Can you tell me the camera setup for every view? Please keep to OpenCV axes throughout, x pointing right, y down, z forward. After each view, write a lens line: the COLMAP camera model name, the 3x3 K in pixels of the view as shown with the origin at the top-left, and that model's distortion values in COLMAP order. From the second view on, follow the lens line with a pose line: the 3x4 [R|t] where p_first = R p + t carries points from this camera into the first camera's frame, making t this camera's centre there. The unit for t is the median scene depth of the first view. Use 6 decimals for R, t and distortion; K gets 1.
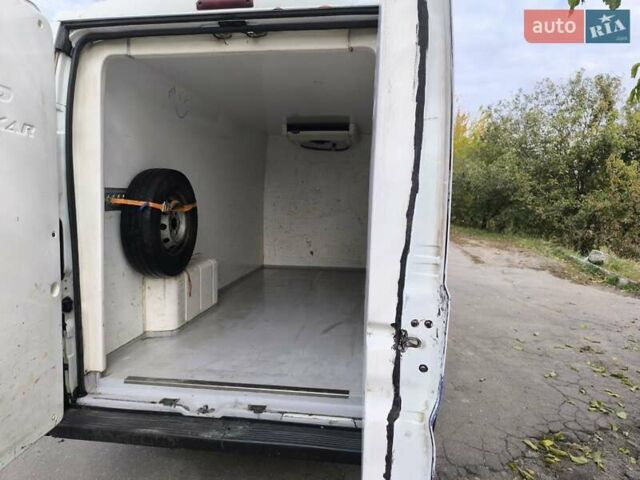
lens RADIAL K [[444.3, 0, 320.0], [0, 444.3, 240.0], [0, 0, 1]] dist [0.022835, -0.021553]
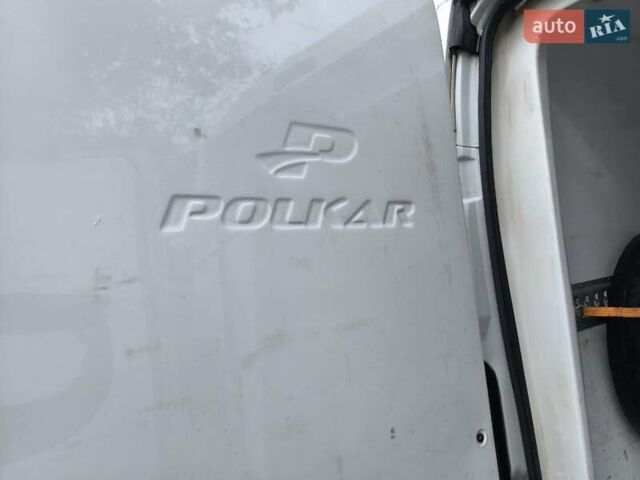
lens RADIAL K [[433.3, 0, 313.6], [0, 433.3, 237.6], [0, 0, 1]] dist [0.048769, -0.054576]
pose [[0.599783, -0.141512, -0.787549, -0.306319], [0.052155, 0.989058, -0.138000, -0.138916], [0.798461, 0.041696, 0.600601, 0.560883]]
